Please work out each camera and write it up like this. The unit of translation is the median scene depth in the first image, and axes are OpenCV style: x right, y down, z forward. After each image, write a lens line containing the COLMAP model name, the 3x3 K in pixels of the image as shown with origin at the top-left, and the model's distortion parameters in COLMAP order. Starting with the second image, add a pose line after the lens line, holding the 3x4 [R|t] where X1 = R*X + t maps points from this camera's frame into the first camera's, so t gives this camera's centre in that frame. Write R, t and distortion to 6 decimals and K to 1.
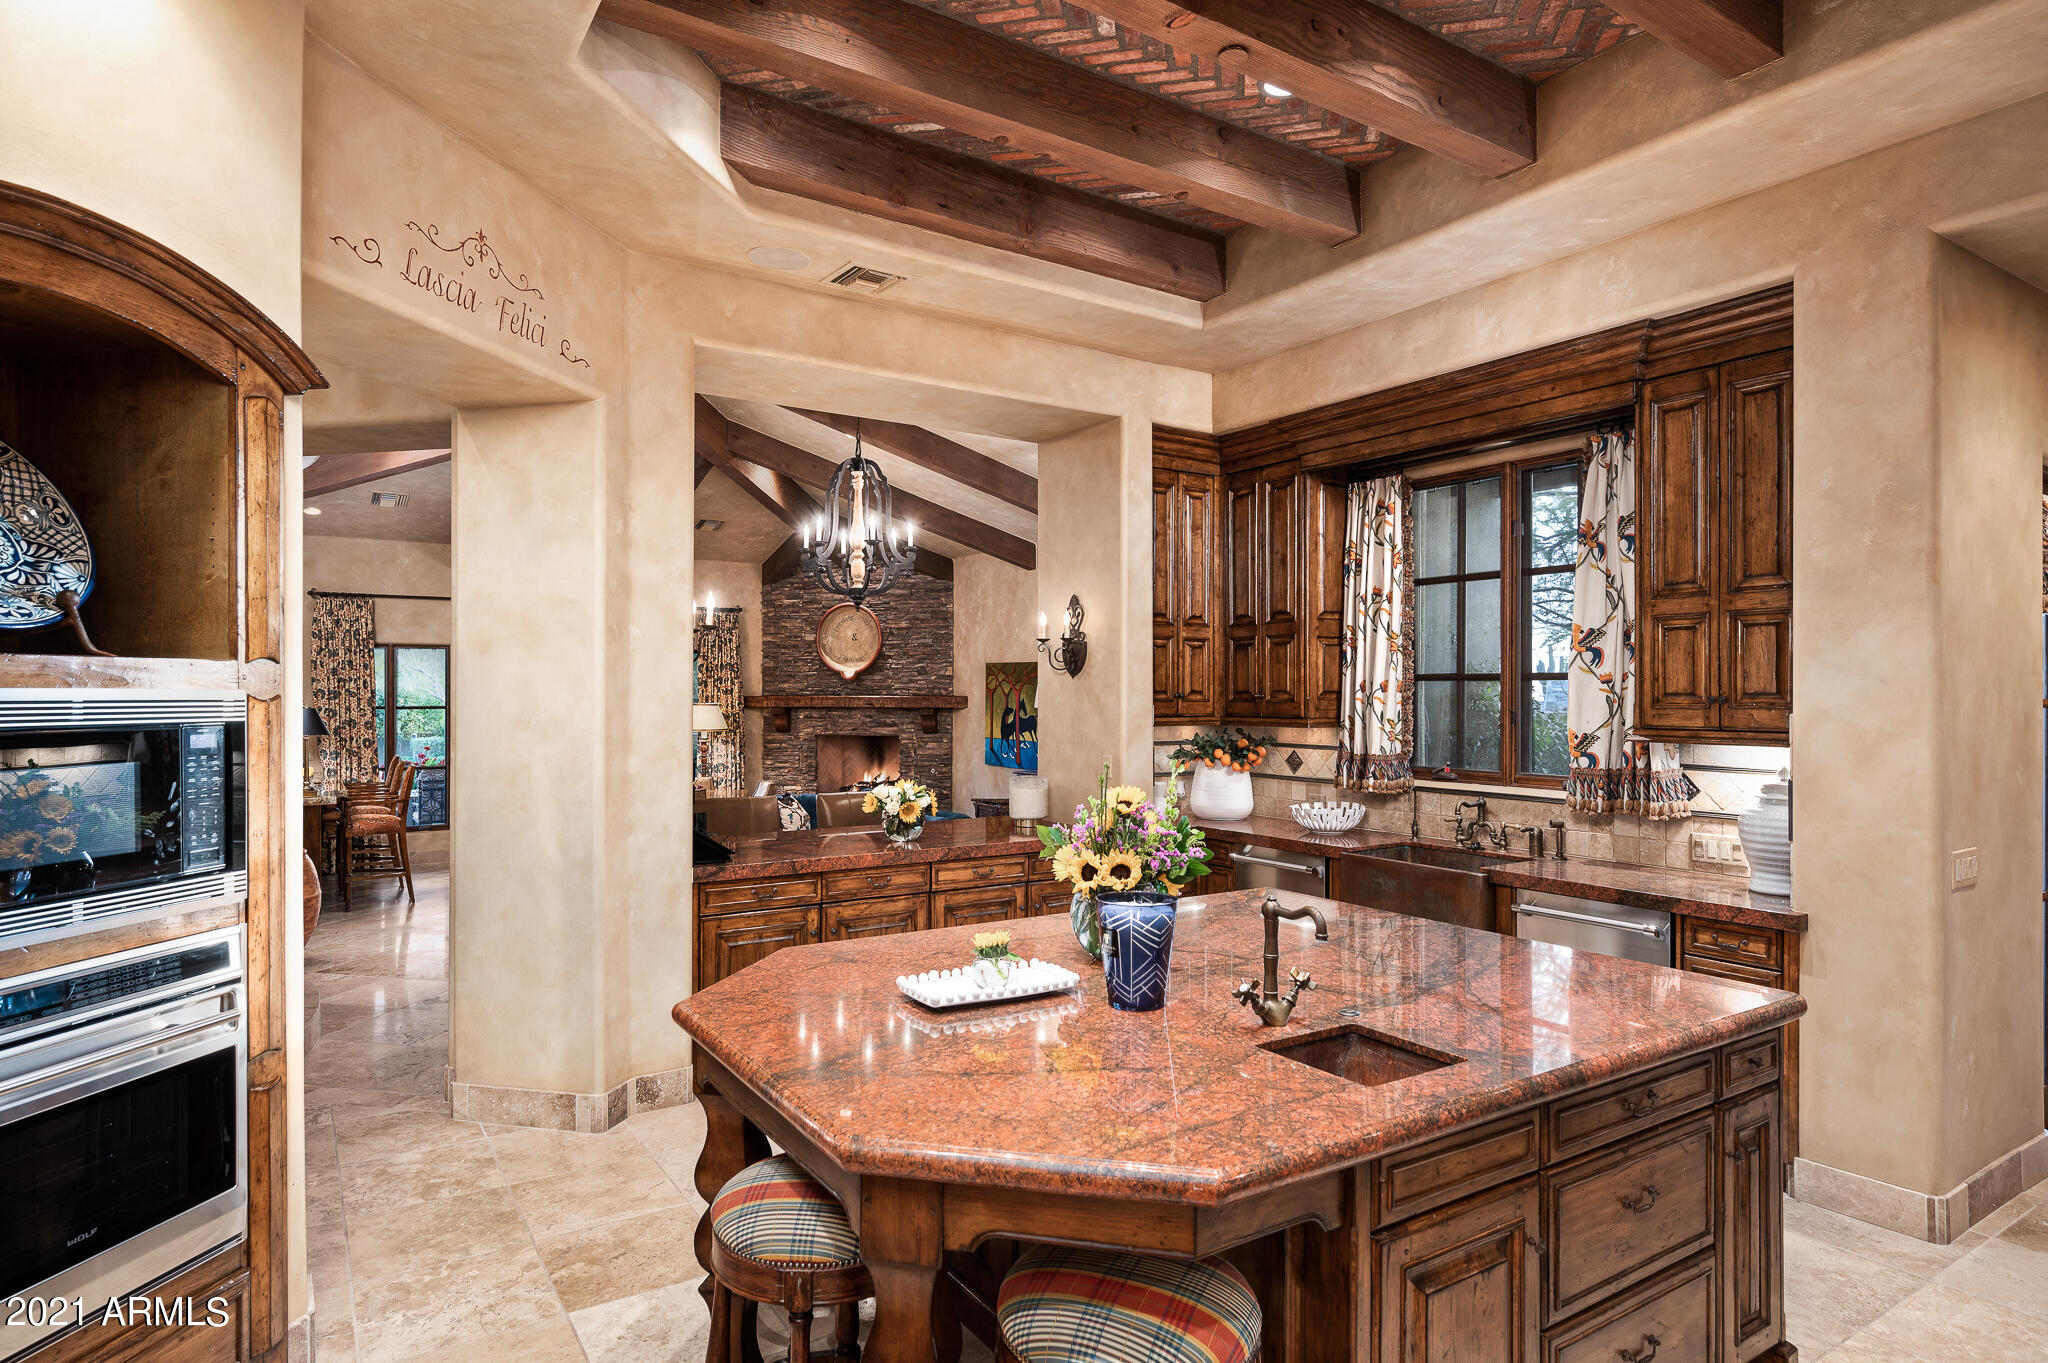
lens RADIAL K [[1138.2, 0, 1019.0], [0, 1138.2, 687.0], [0, 0, 1]] dist [0.003822, 0.000846]
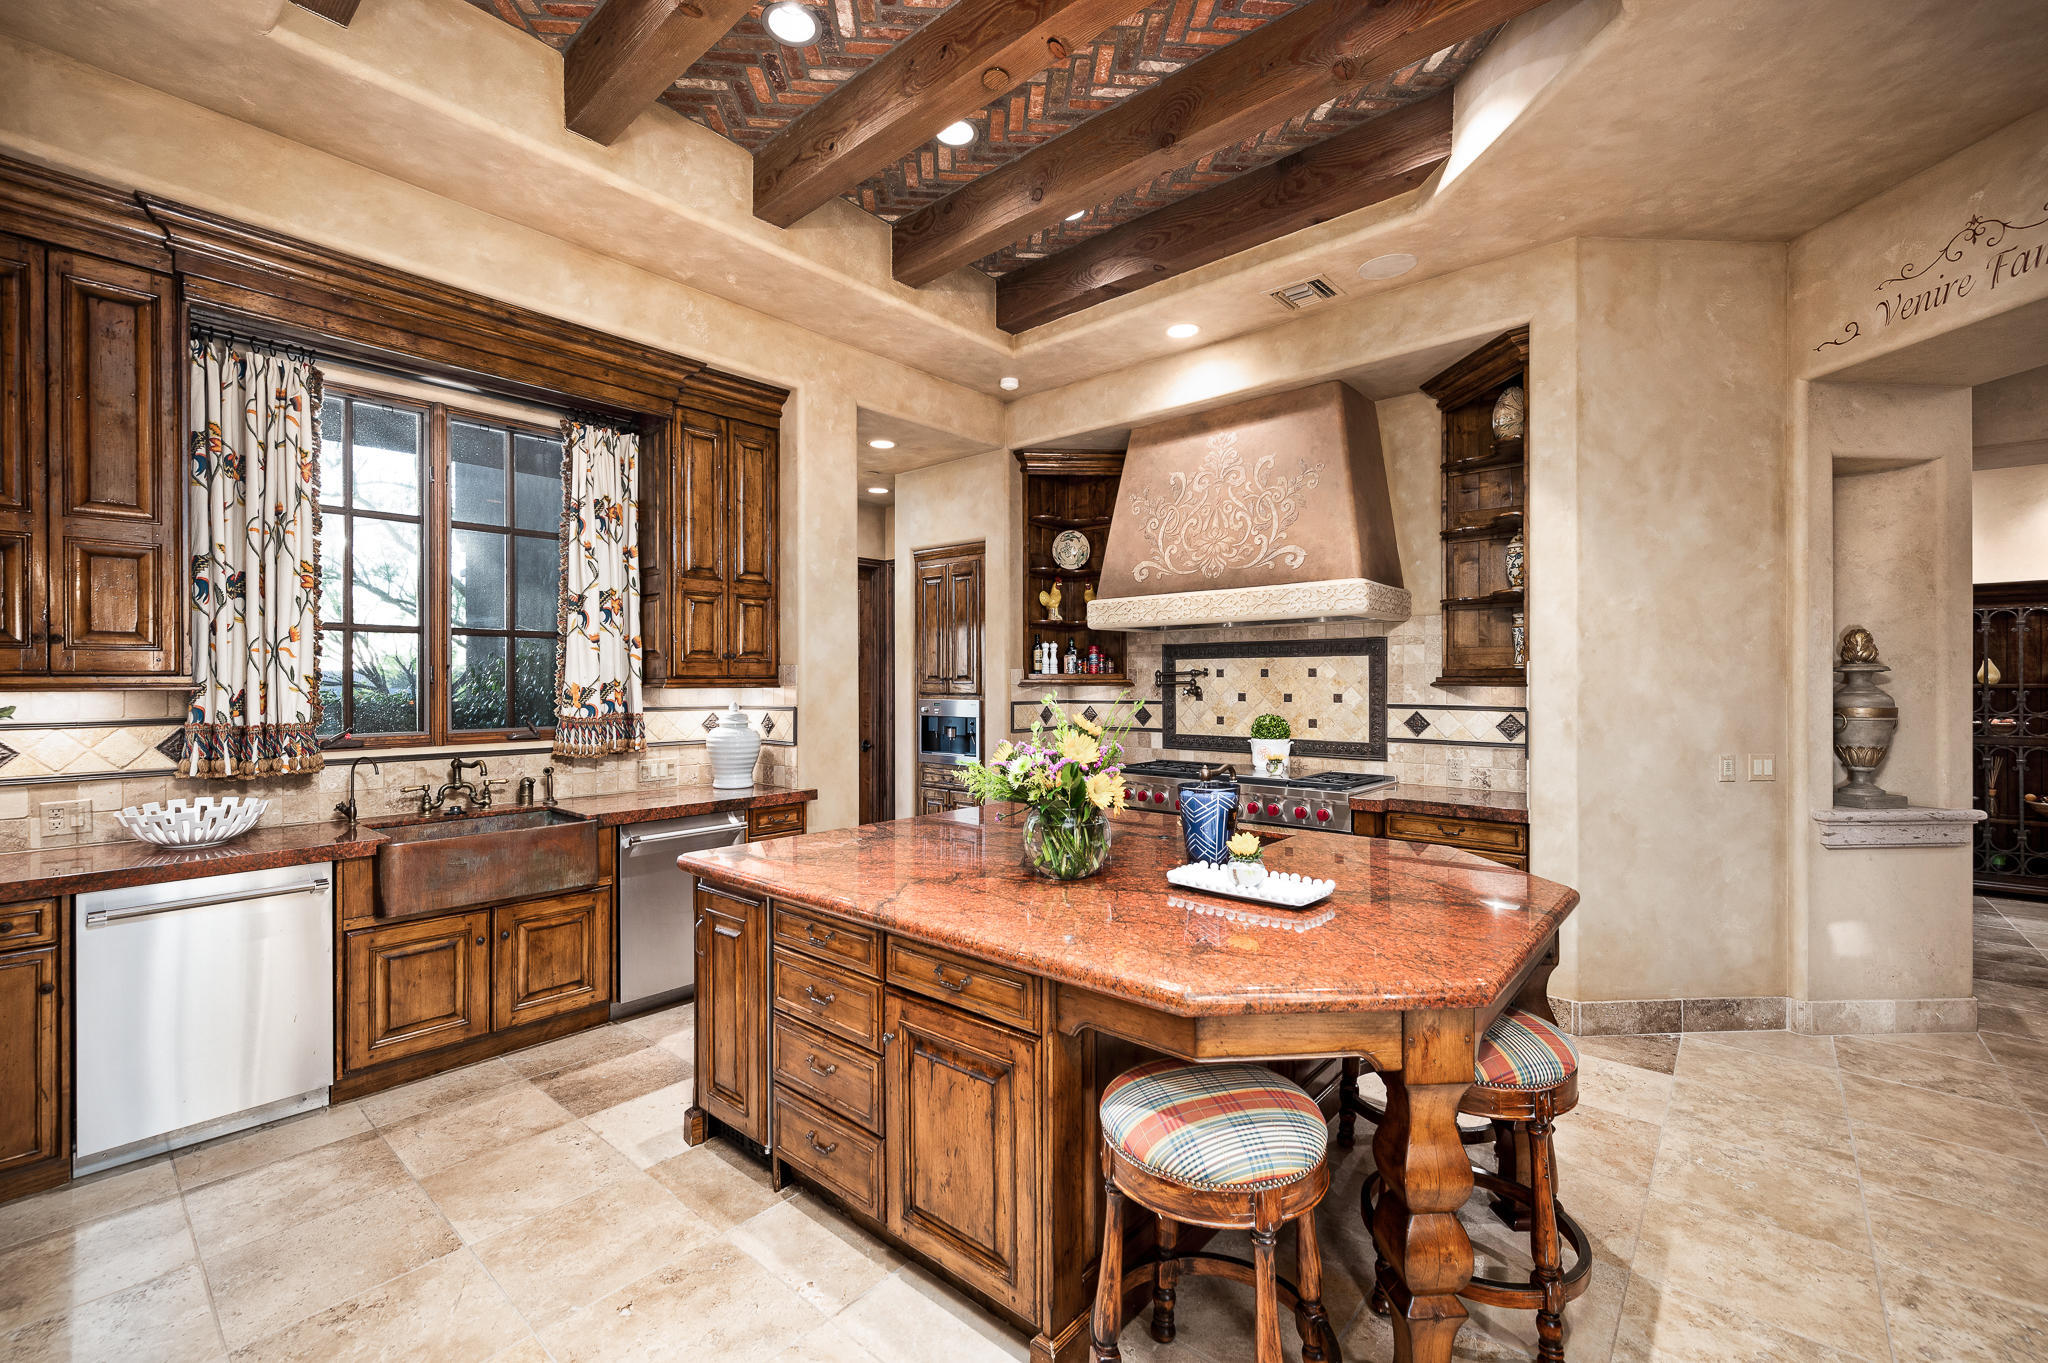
lens RADIAL K [[867.8, 0, 1025.4], [0, 867.8, 692.7], [0, 0, 1]] dist [0.002220, 0.000042]
pose [[-0.274274, -0.012317, 0.961573, -0.156004], [-0.000370, 0.999919, 0.012703, 0.012777], [-0.961652, 0.003129, -0.274256, 0.281392]]
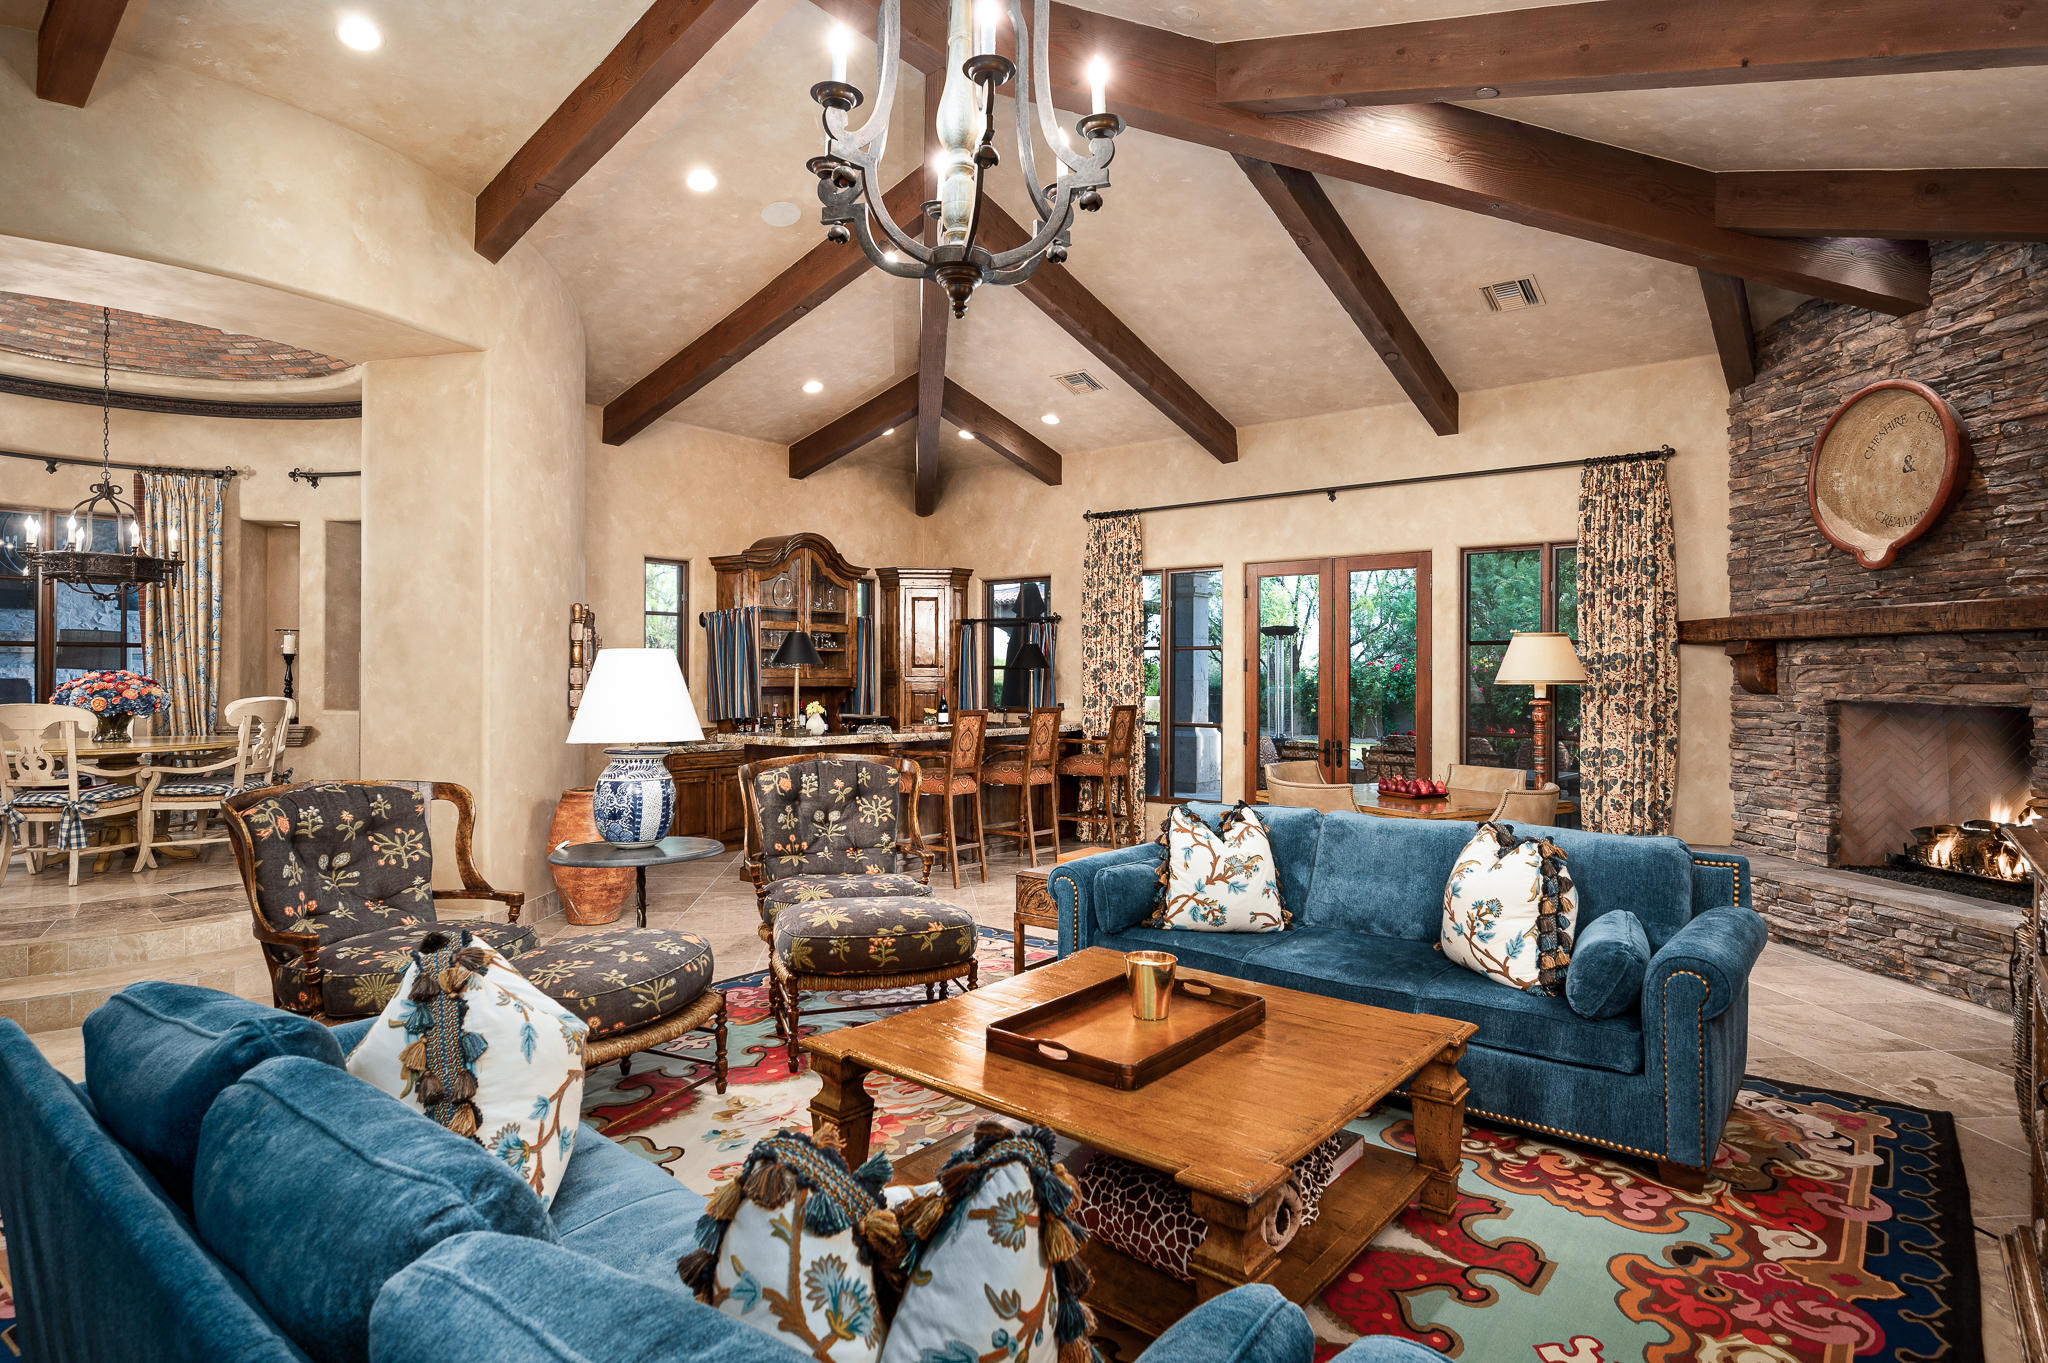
lens RADIAL K [[1082.9, 0, 1014.6], [0, 1082.9, 665.5], [0, 0, 1]] dist [-0.003459, -0.000344]
pose [[0.311832, -0.006392, -0.950116, 0.130980], [0.001642, 0.999980, -0.006188, 0.032284], [0.950136, 0.000370, 0.311836, 0.603034]]
